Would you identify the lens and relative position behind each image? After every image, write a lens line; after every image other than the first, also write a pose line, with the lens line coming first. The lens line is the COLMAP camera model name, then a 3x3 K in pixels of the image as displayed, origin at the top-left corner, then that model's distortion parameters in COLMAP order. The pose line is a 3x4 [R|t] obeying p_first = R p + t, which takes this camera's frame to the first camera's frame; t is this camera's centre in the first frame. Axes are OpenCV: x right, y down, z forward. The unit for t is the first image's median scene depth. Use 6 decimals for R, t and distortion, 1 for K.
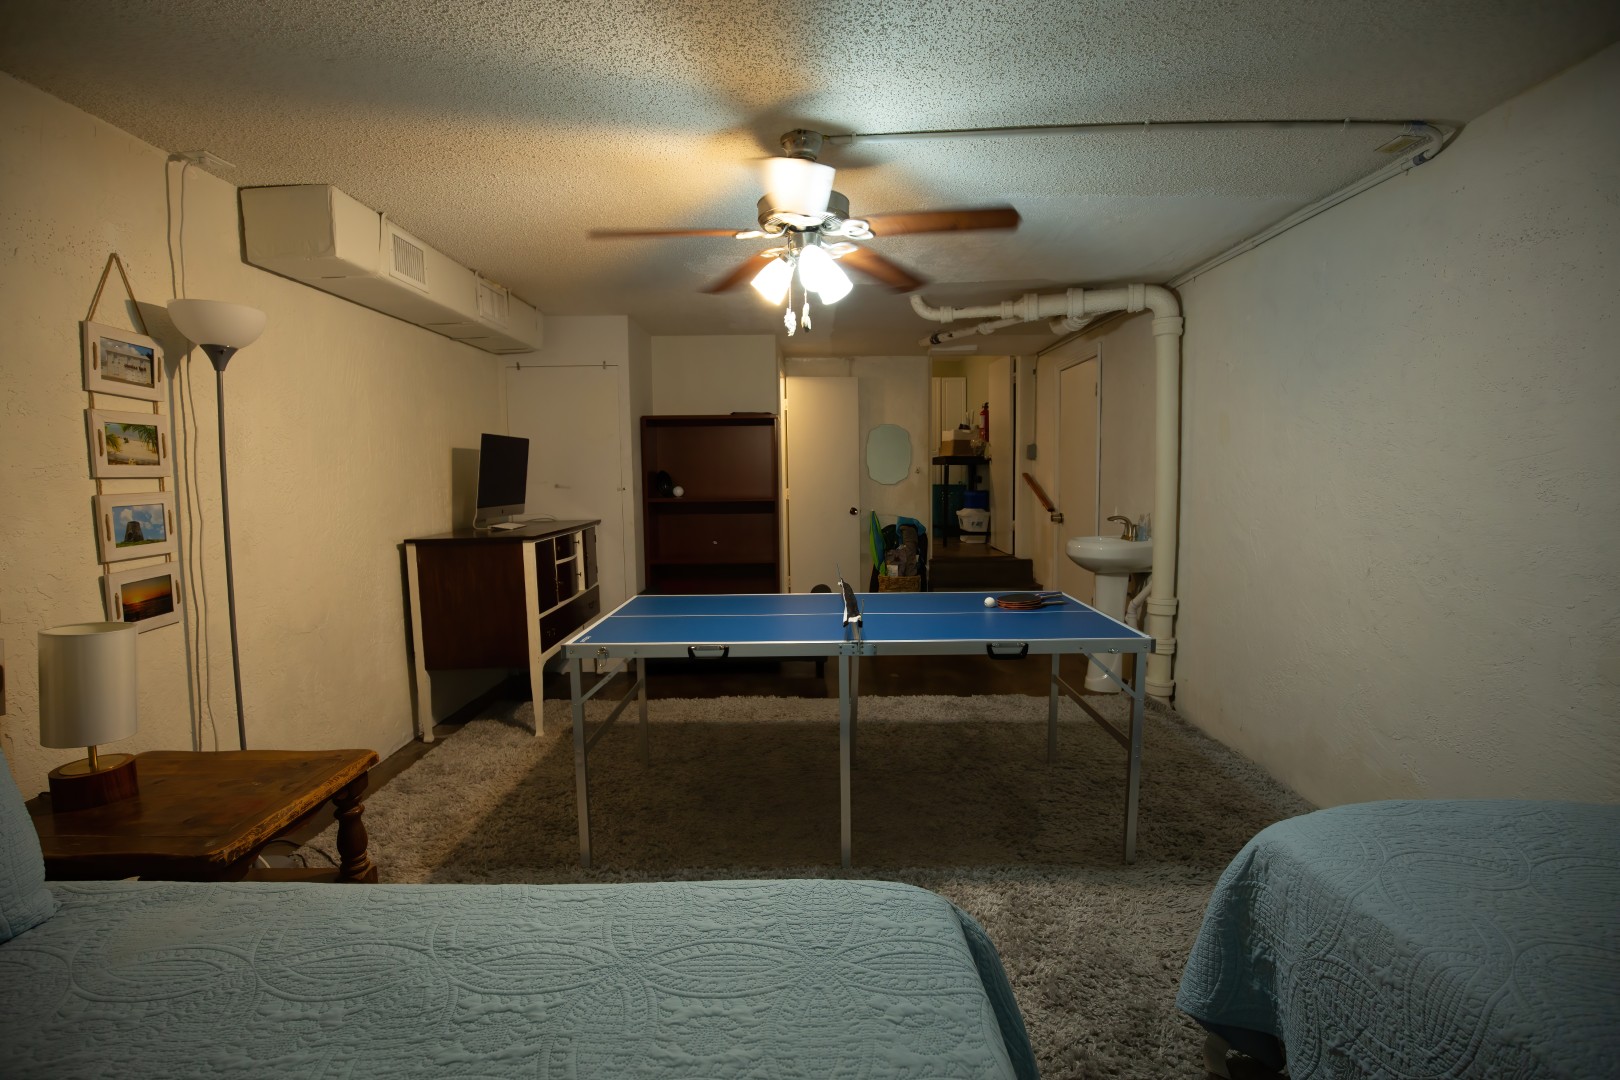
lens RADIAL K [[722.9, 0, 807.4], [0, 722.9, 530.1], [0, 0, 1]] dist [0.008600, -0.000430]
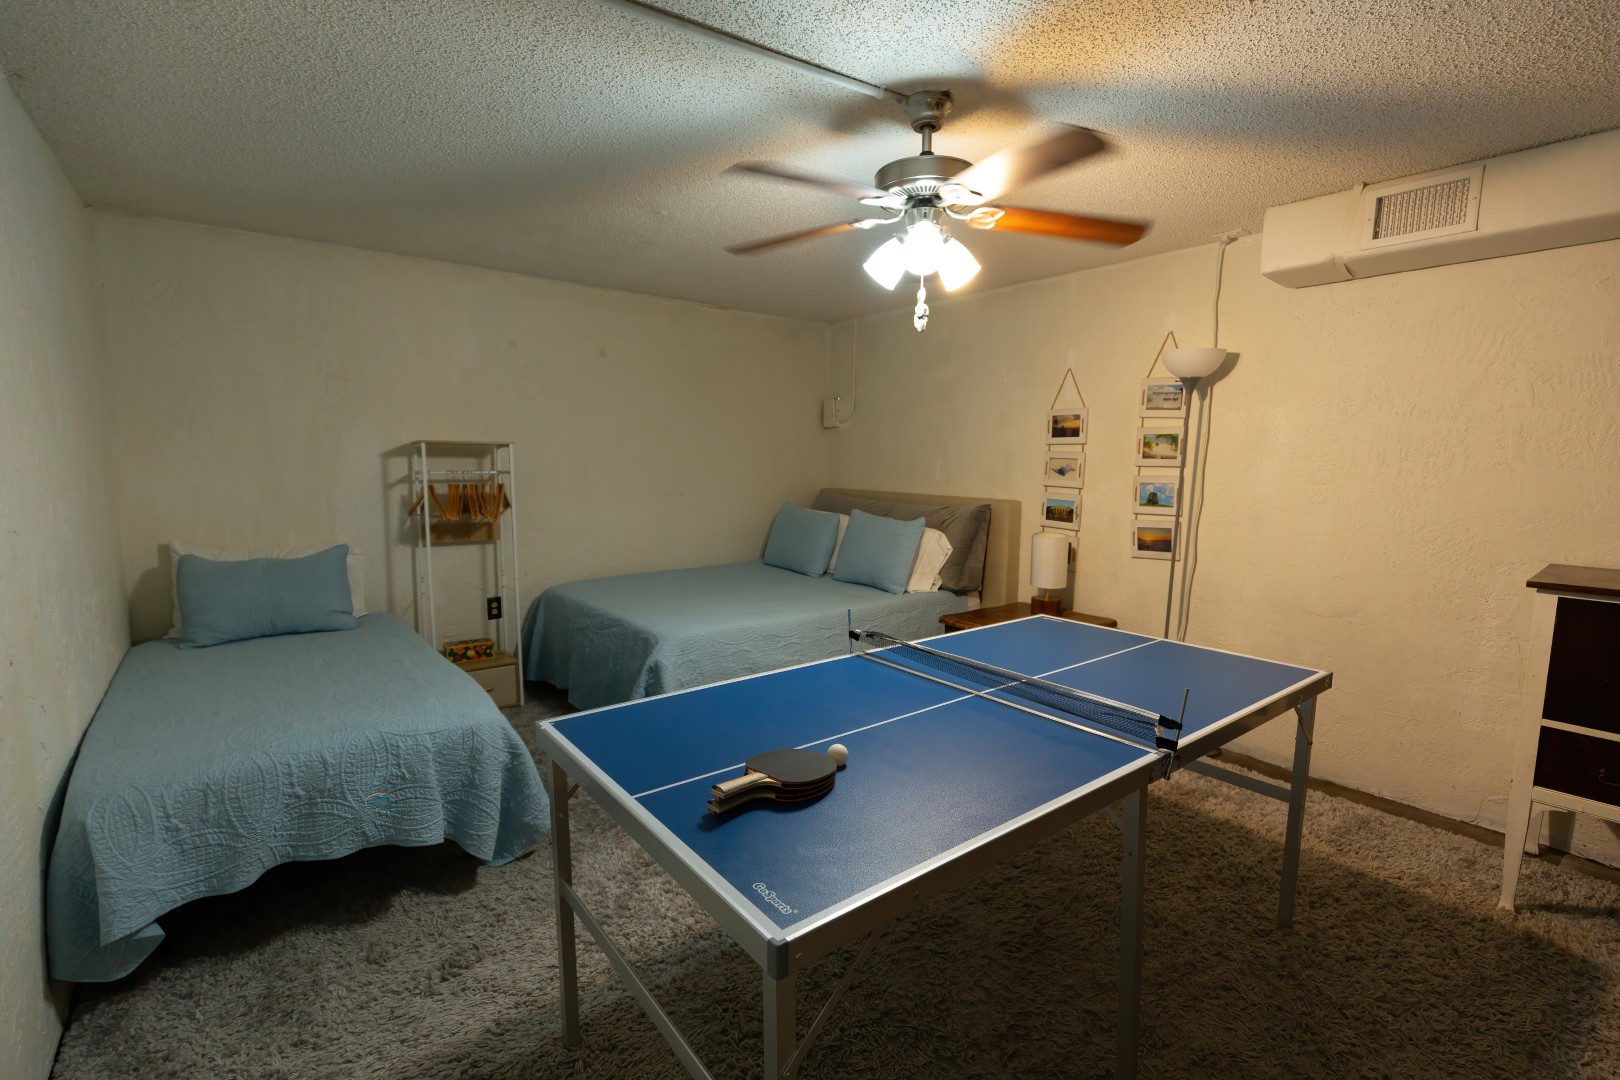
lens RADIAL K [[722.9, 0, 825.9], [0, 722.9, 543.0], [0, 0, 1]] dist [0.008600, -0.000430]
pose [[-0.760358, 0.079935, -0.644566, 0.737693], [-0.057760, 0.980144, 0.189688, -0.170560], [0.646931, 0.181461, -0.740643, 1.765978]]
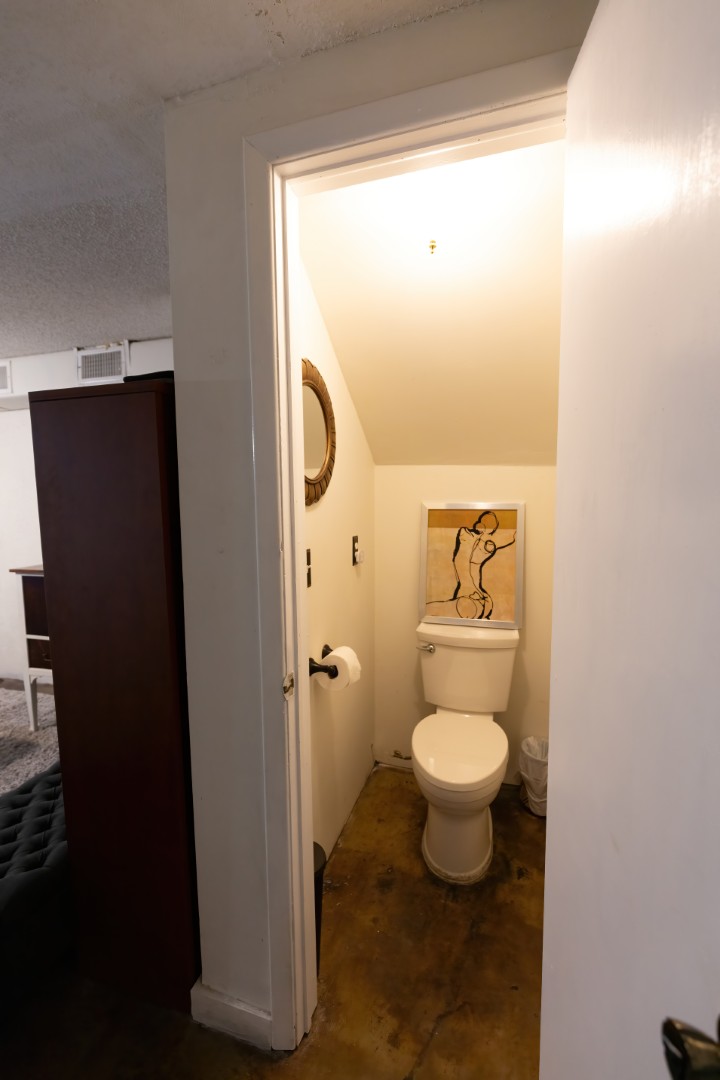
lens RADIAL K [[481.9, 0, 361.9], [0, 481.9, 538.7], [0, 0, 1]] dist [0.008600, -0.000430]
pose [[-0.294881, 0.116390, -0.948419, 0.354834], [-0.054394, 0.988900, 0.138270, -0.307718], [0.953985, 0.092361, -0.285276, 2.948847]]
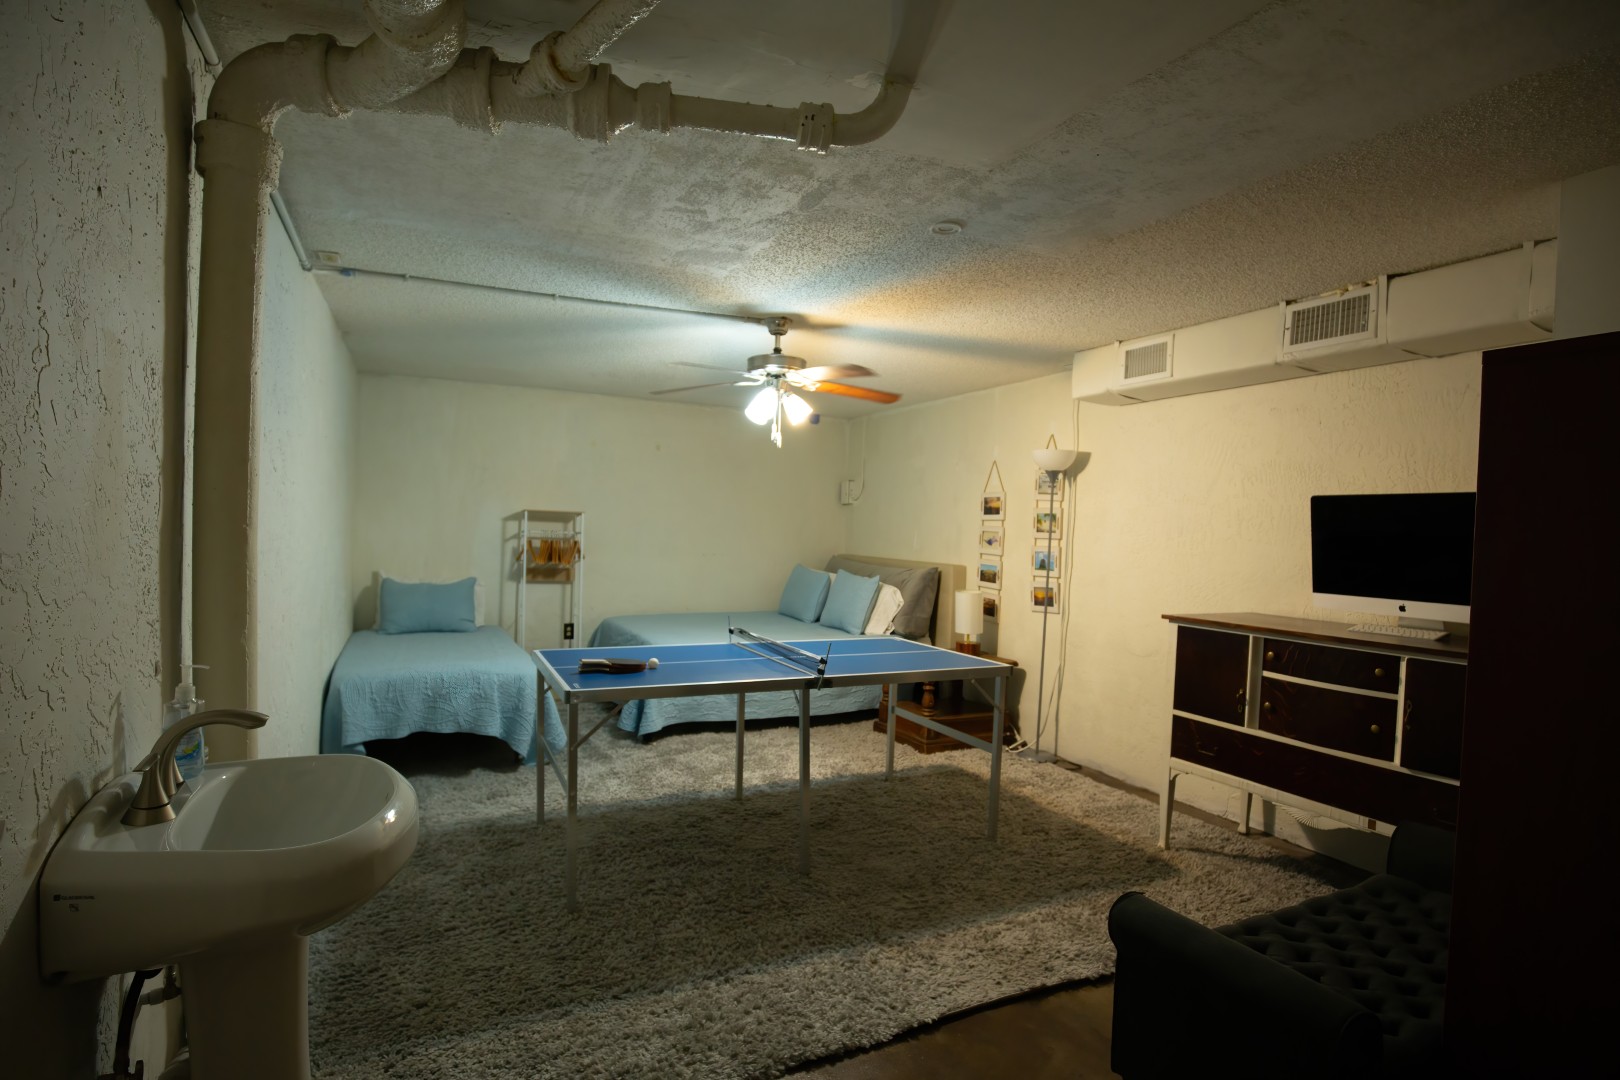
lens RADIAL K [[799.2, 0, 801.4], [0, 799.2, 552.0], [0, 0, 1]] dist [-0.000711, 0.002824]
pose [[-0.890163, -0.003801, -0.455627, 0.757270], [-0.060153, 0.992193, 0.109244, -0.243199], [0.451654, 0.124653, -0.883442, 2.725090]]
